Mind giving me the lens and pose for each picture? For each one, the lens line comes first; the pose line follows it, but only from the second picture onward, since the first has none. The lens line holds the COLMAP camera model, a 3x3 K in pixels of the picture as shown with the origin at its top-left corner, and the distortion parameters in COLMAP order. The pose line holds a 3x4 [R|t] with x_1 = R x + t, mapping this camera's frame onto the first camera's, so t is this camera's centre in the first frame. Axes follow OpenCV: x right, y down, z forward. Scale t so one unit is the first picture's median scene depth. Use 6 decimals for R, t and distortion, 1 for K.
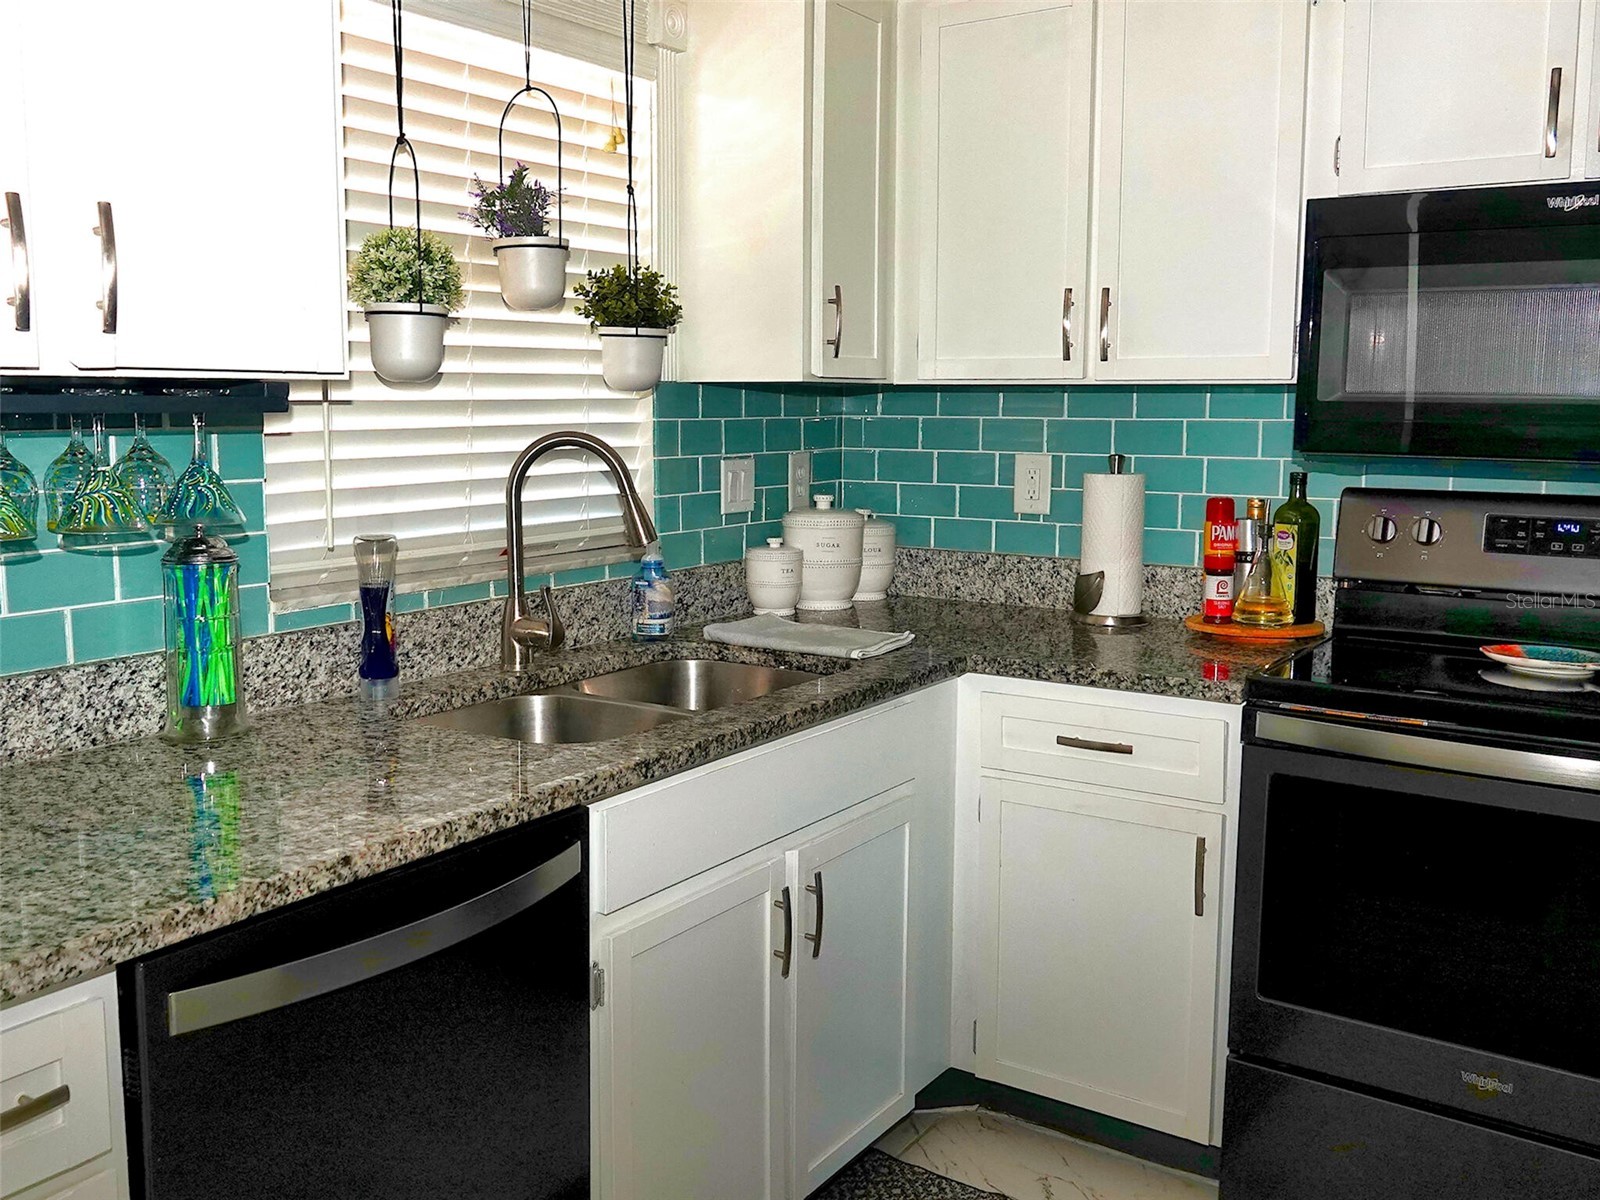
lens RADIAL K [[1327.6, 0, 819.7], [0, 1327.6, 601.1], [0, 0, 1]] dist [0.000562, 0.001843]
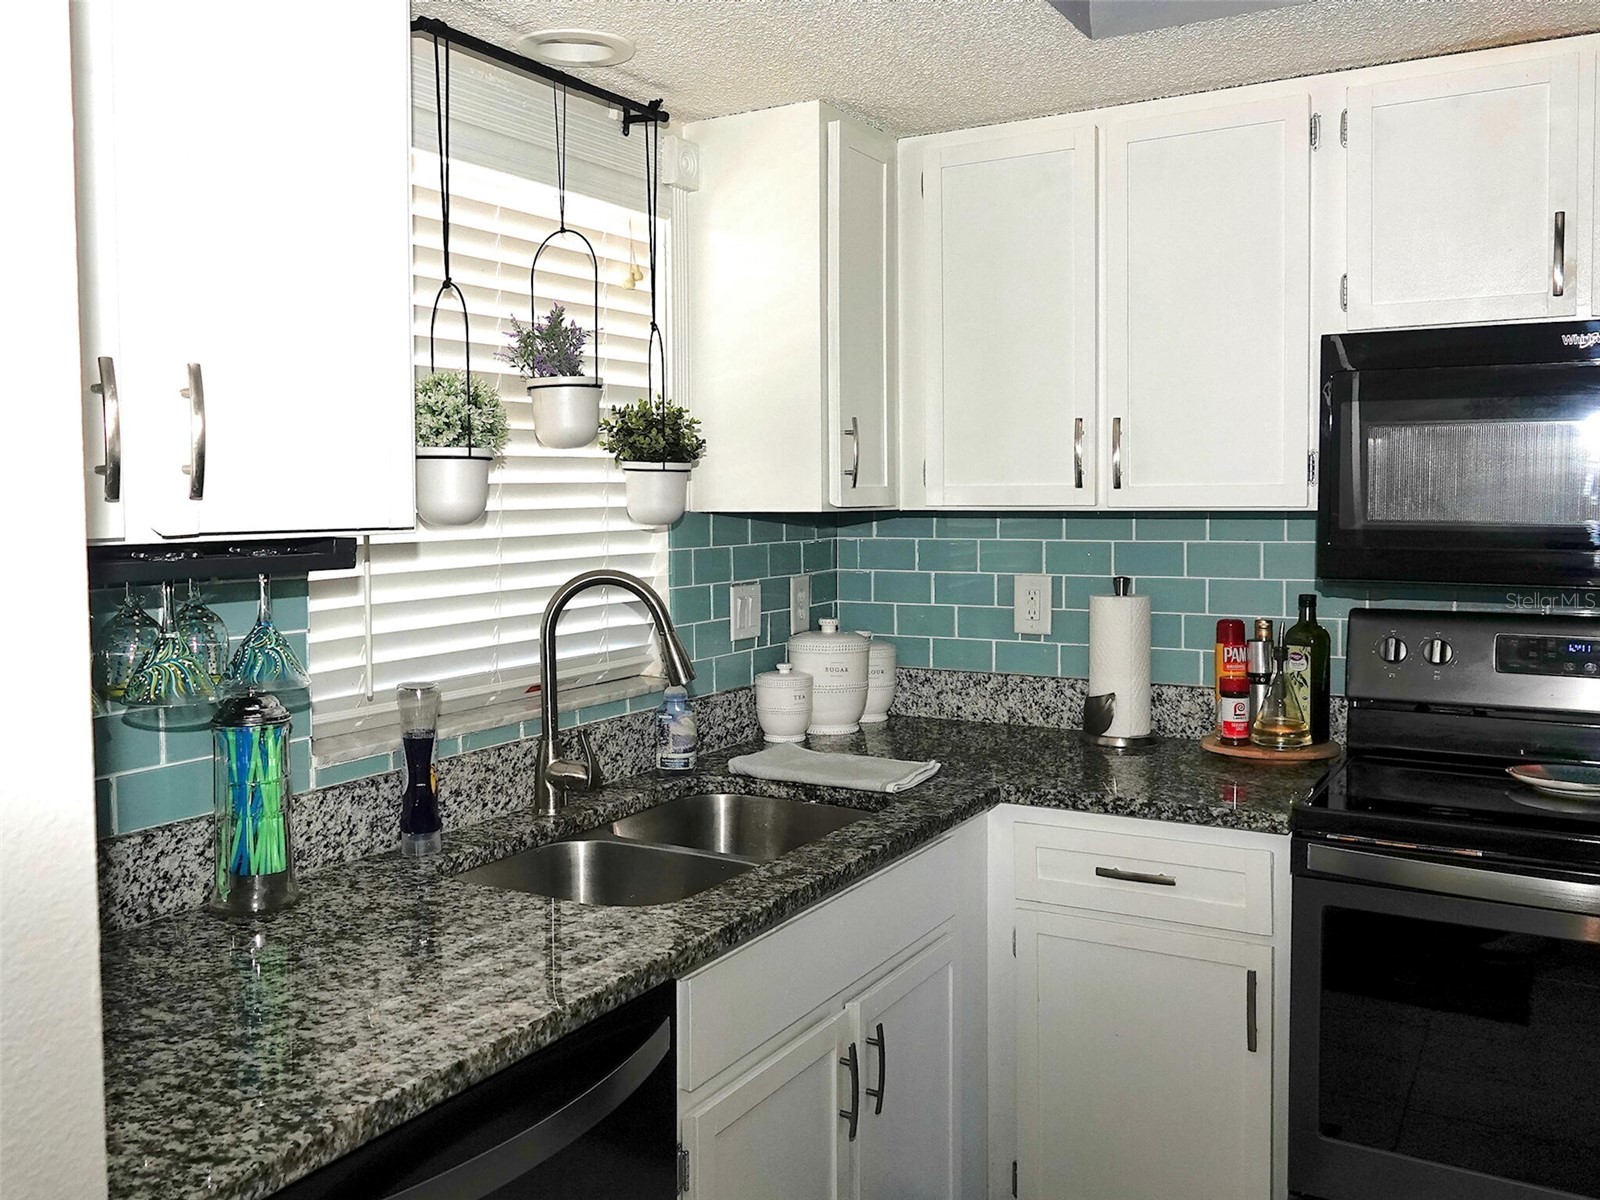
lens RADIAL K [[1287.1, 0, 804.1], [0, 1287.1, 603.5], [0, 0, 1]] dist [0.000190, -0.000998]
pose [[0.998816, -0.013777, 0.046658, -0.089074], [0.017043, 0.997377, -0.070345, -0.034069], [-0.045566, 0.071057, 0.996431, 0.042598]]
